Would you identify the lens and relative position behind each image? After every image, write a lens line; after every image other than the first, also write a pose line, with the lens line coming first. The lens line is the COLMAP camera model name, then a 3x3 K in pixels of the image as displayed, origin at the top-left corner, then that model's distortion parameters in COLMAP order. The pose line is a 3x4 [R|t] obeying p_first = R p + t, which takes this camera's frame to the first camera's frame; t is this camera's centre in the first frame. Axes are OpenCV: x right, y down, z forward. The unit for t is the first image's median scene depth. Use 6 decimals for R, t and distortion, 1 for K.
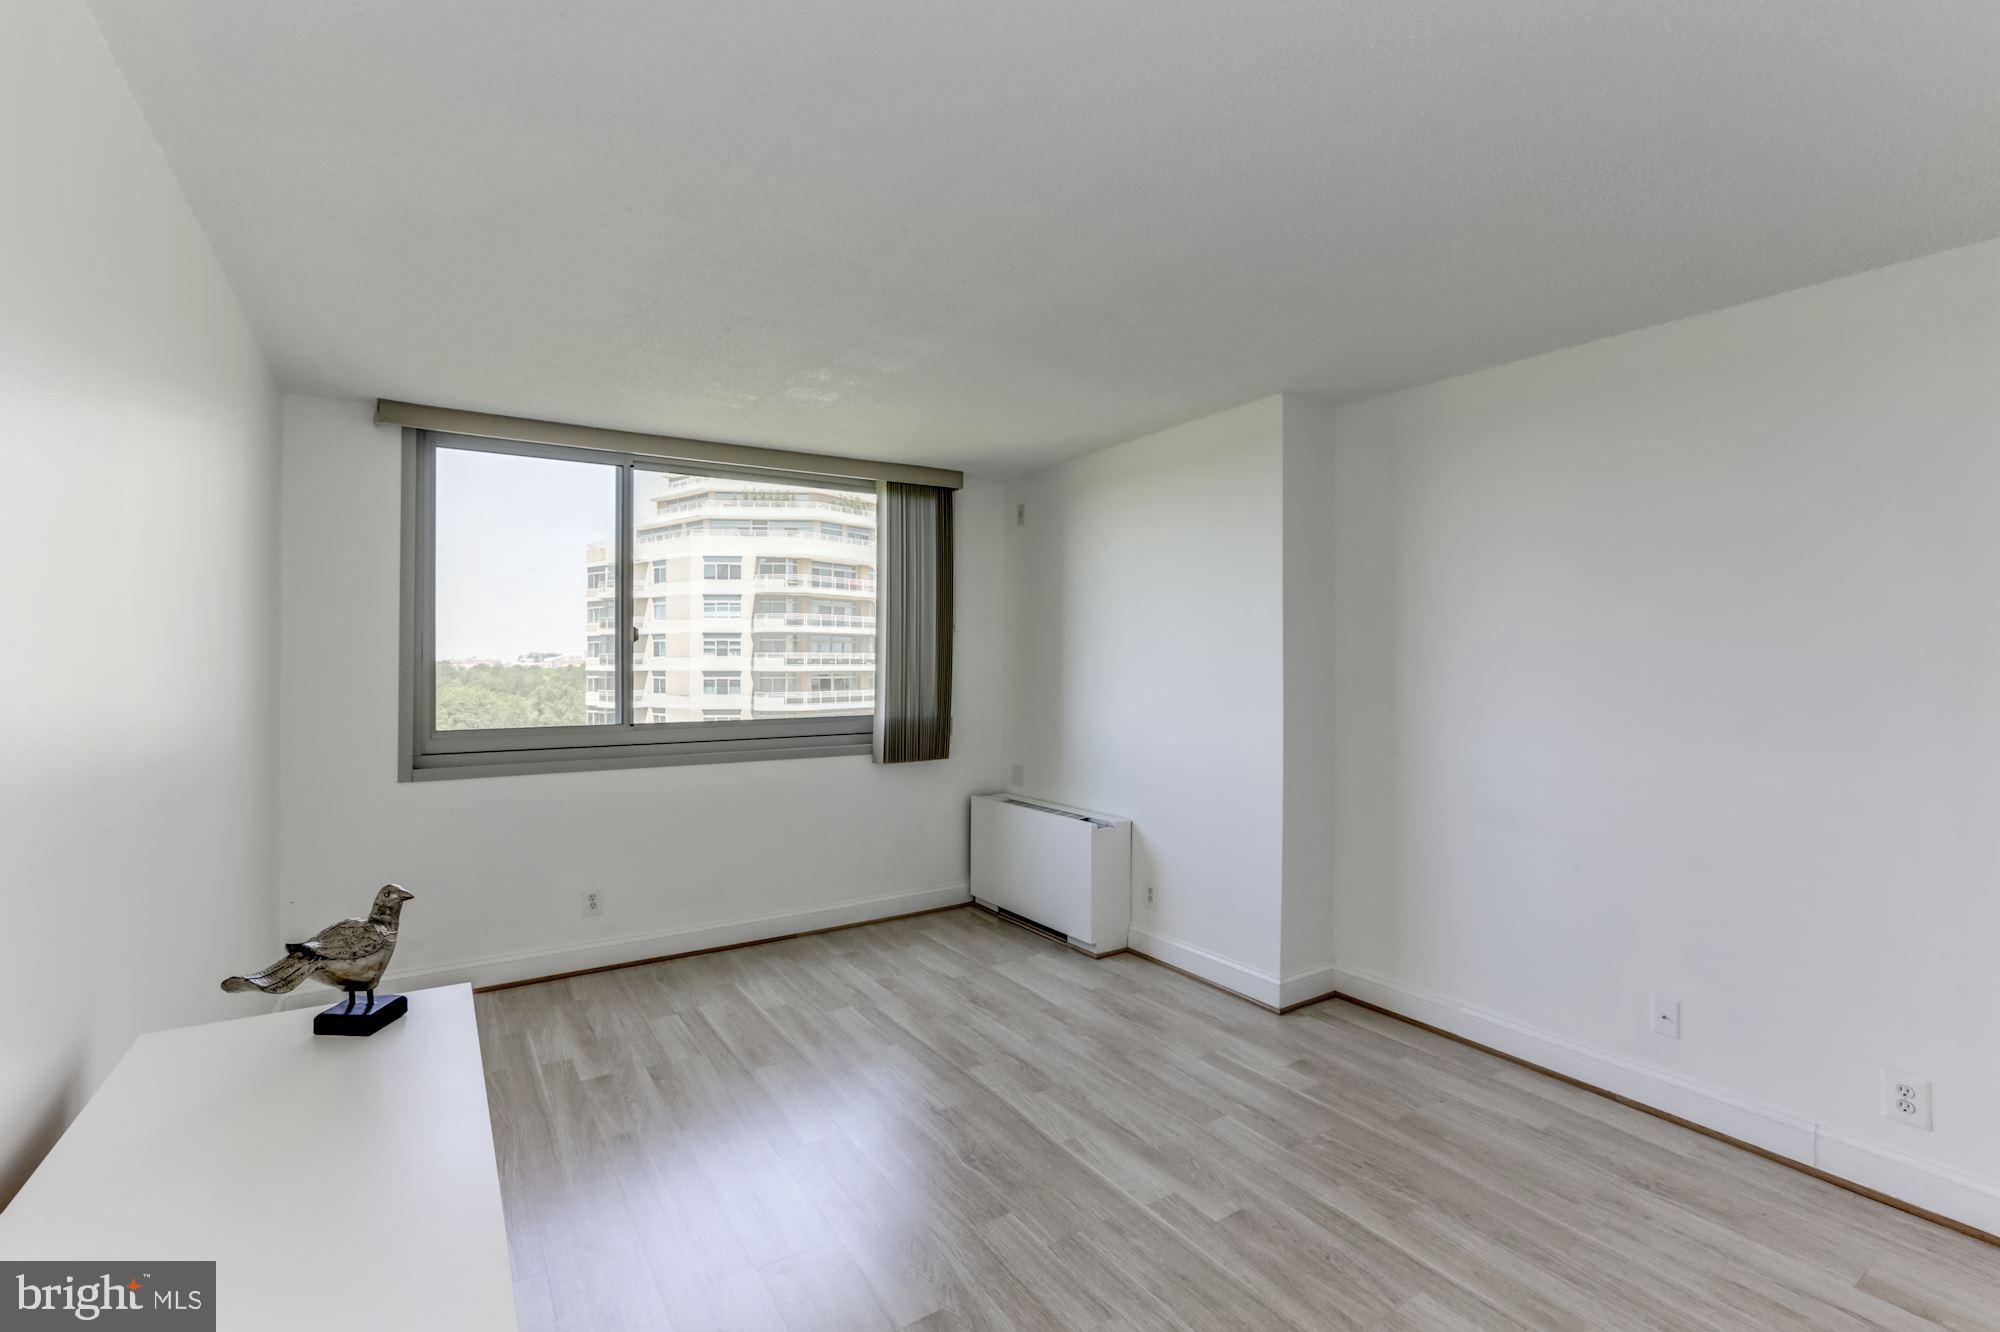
lens RADIAL K [[907.1, 0, 992.9], [0, 907.1, 669.4], [0, 0, 1]] dist [-0.018365, 0.001778]
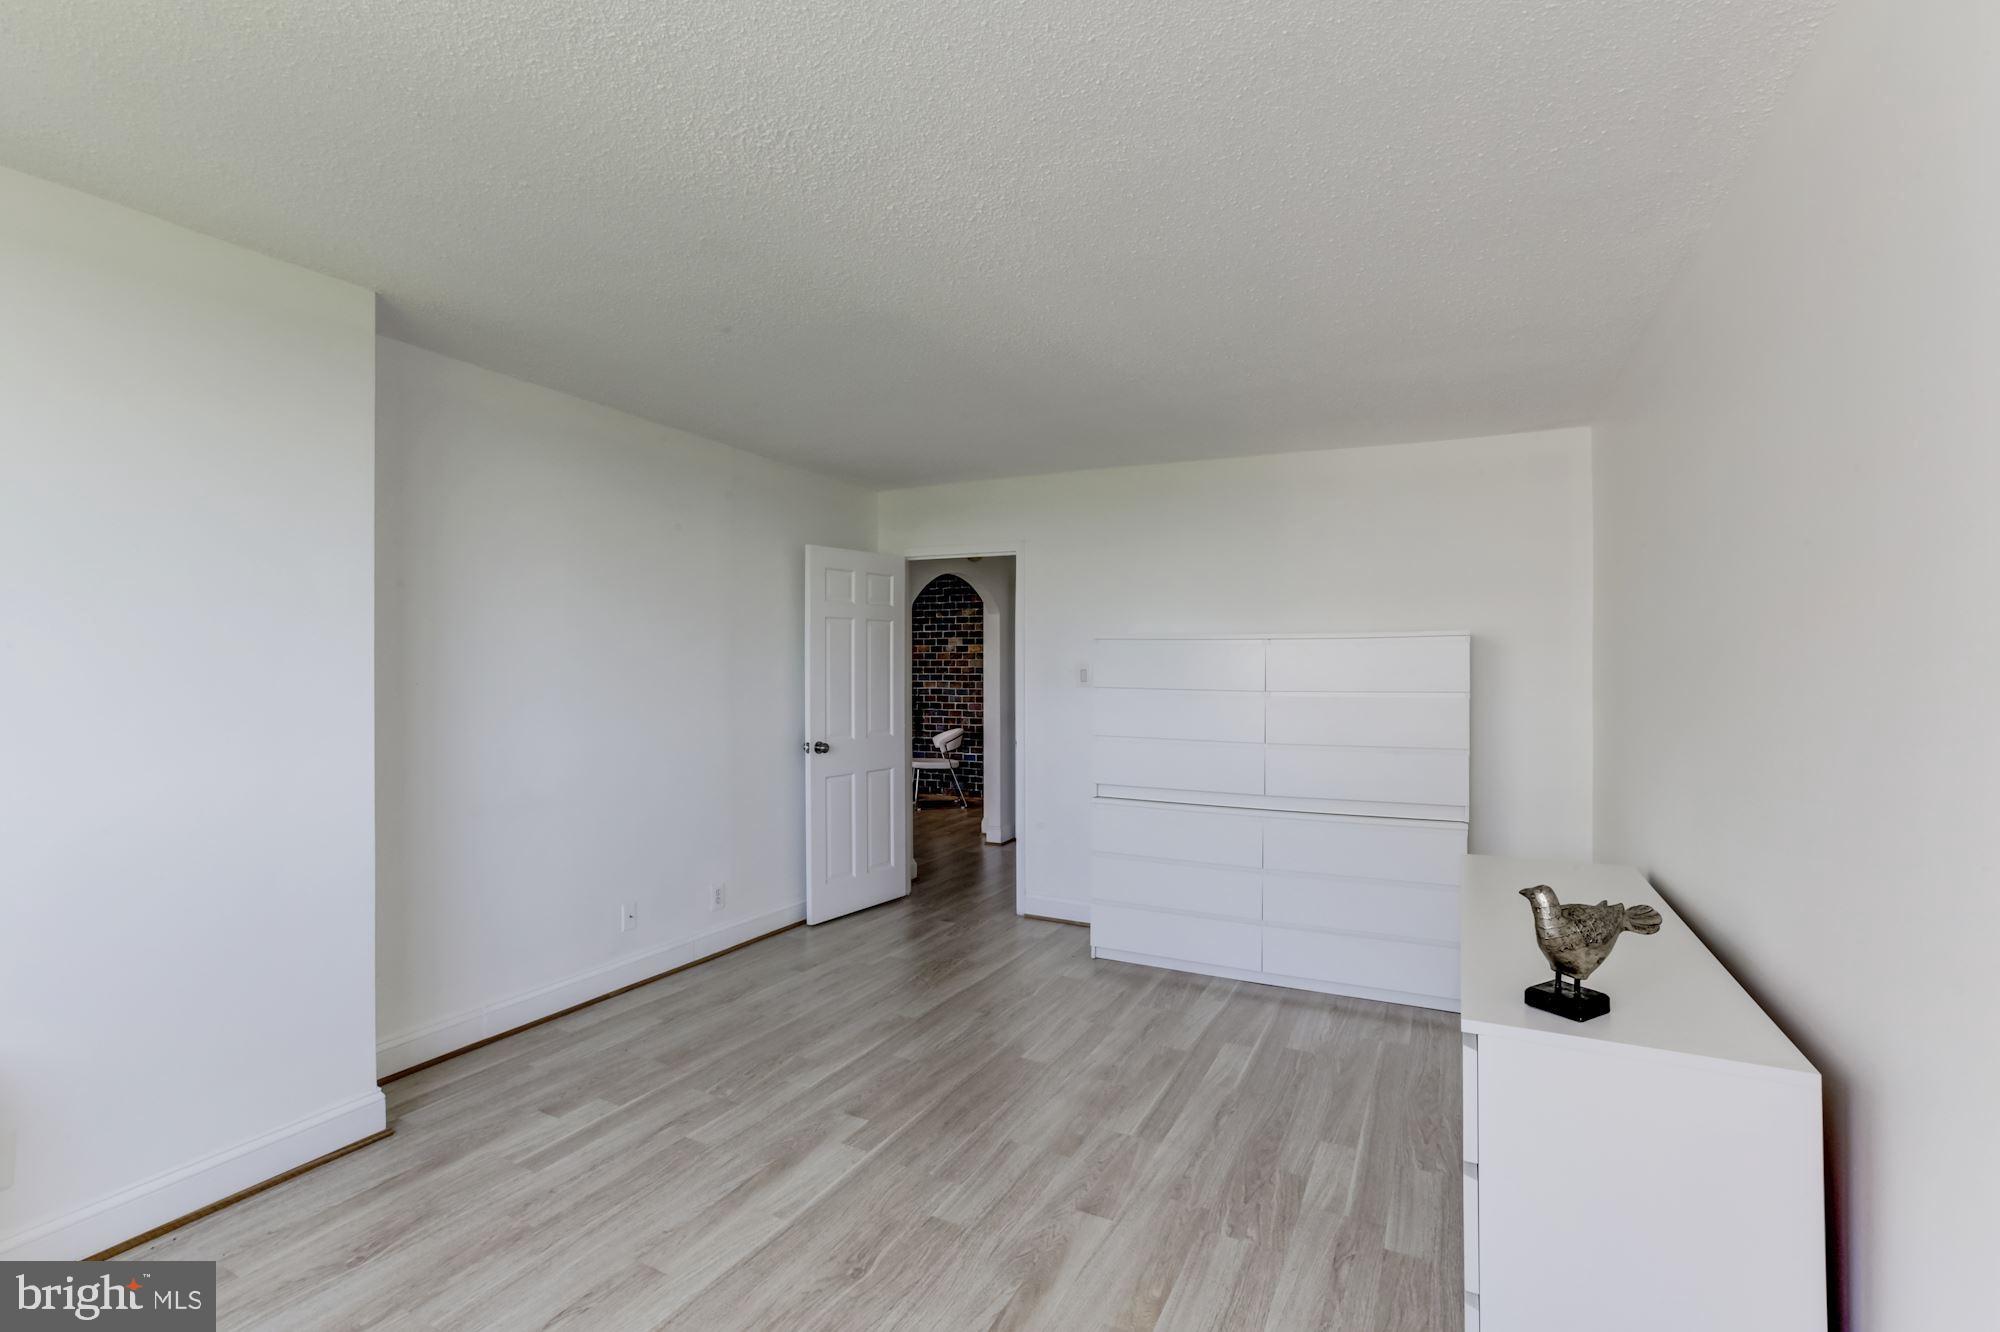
lens RADIAL K [[907.1, 0, 1004.1], [0, 907.1, 660.0], [0, 0, 1]] dist [-0.018365, 0.001778]
pose [[-0.511522, -0.001543, 0.859269, -0.542171], [0.006953, 0.999958, 0.005936, -0.007485], [-0.859242, 0.009011, -0.511490, 0.892037]]
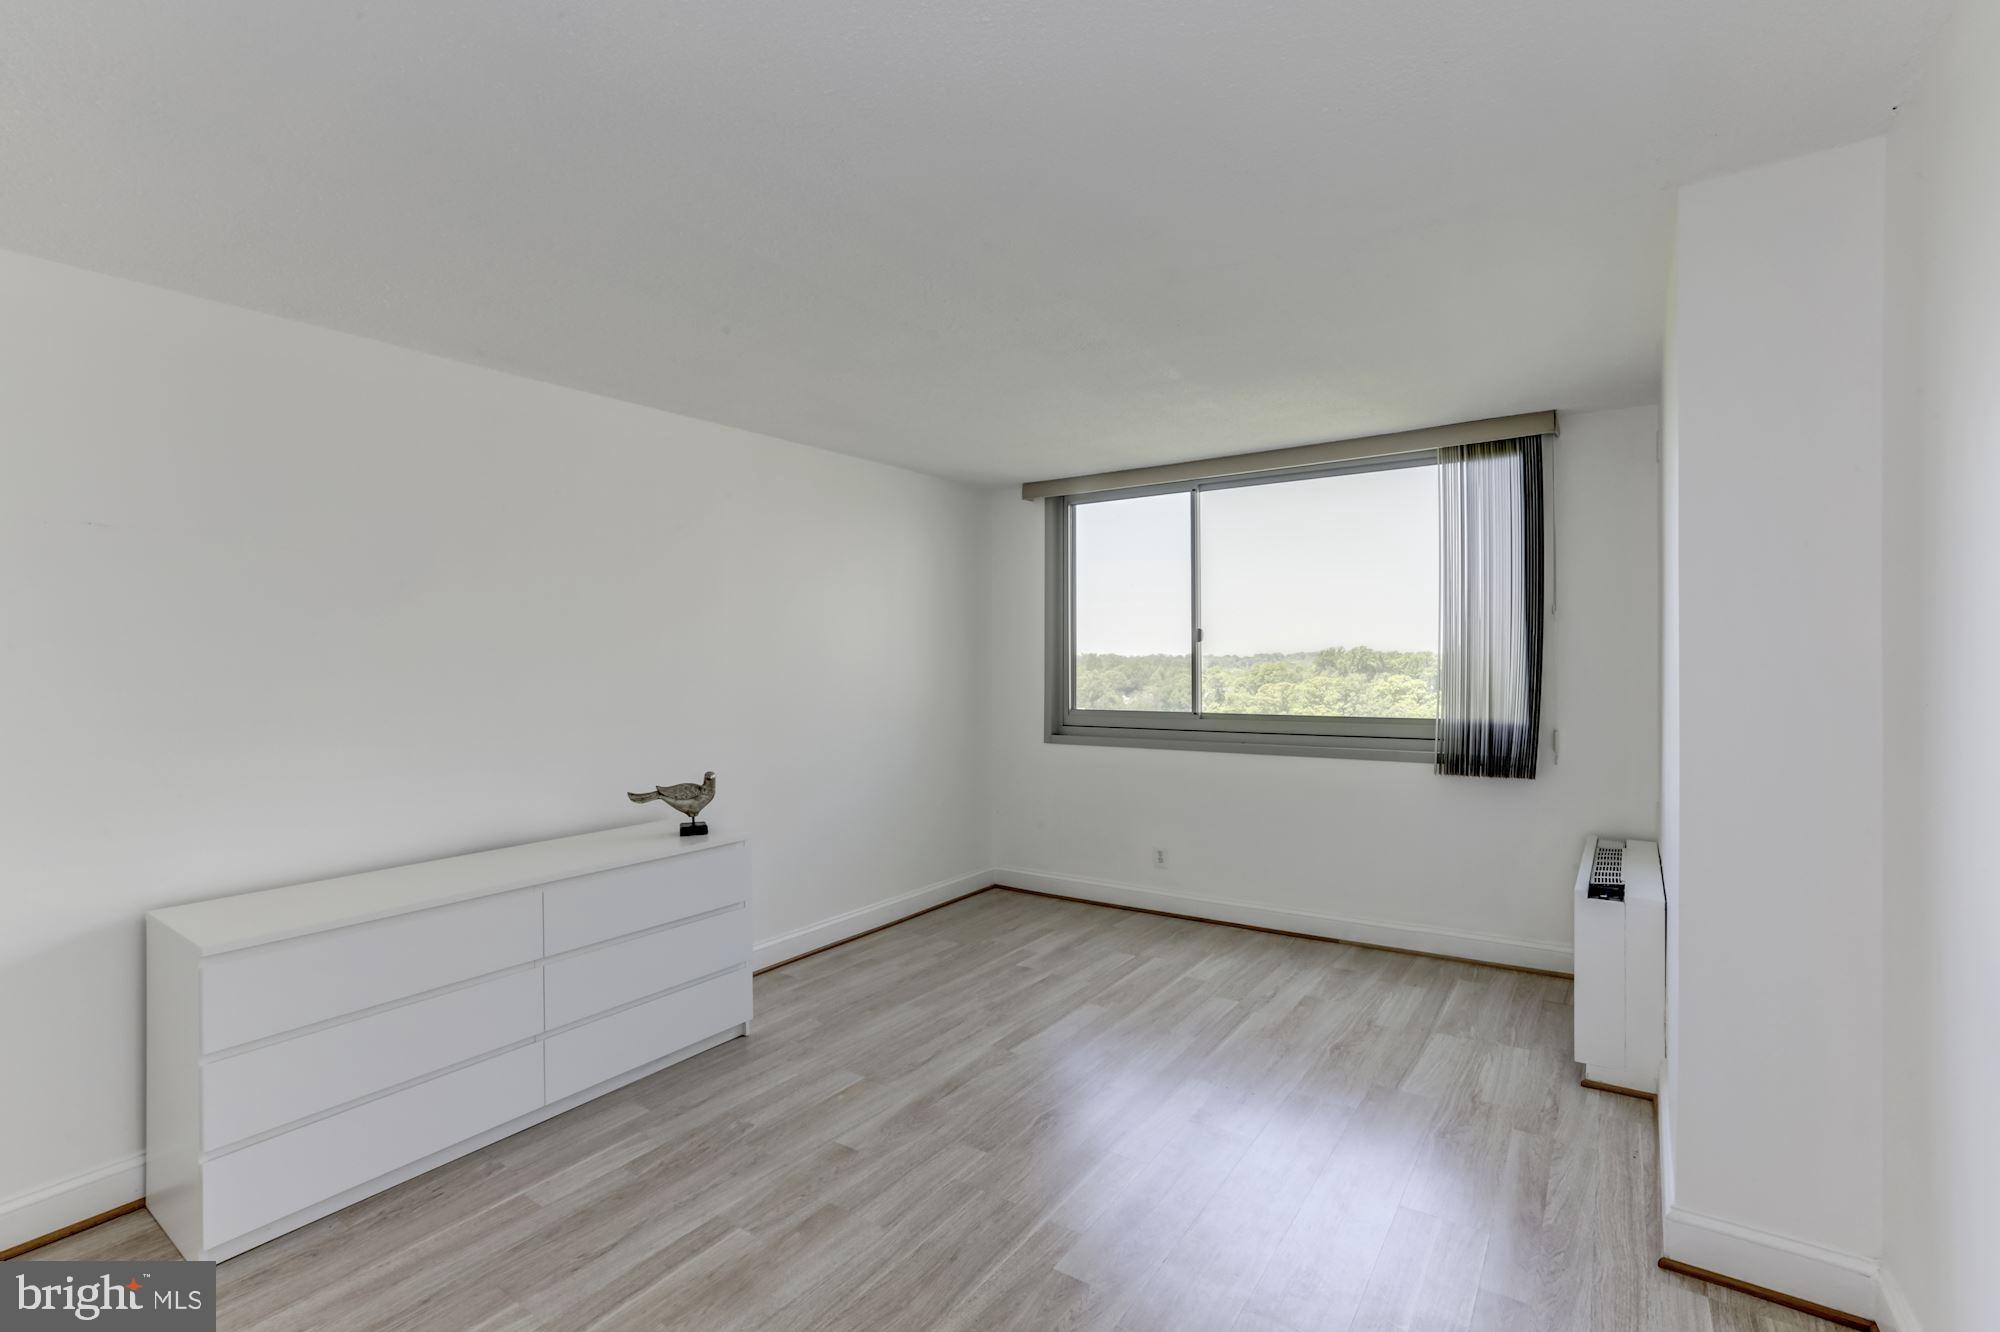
lens RADIAL K [[907.1, 0, 990.4], [0, 907.1, 657.9], [0, 0, 1]] dist [-0.018365, 0.001778]
pose [[0.378318, -0.004290, -0.925666, 0.660874], [-0.001098, 0.999986, -0.005083, -0.003681], [0.925675, 0.002939, 0.378308, 0.360432]]
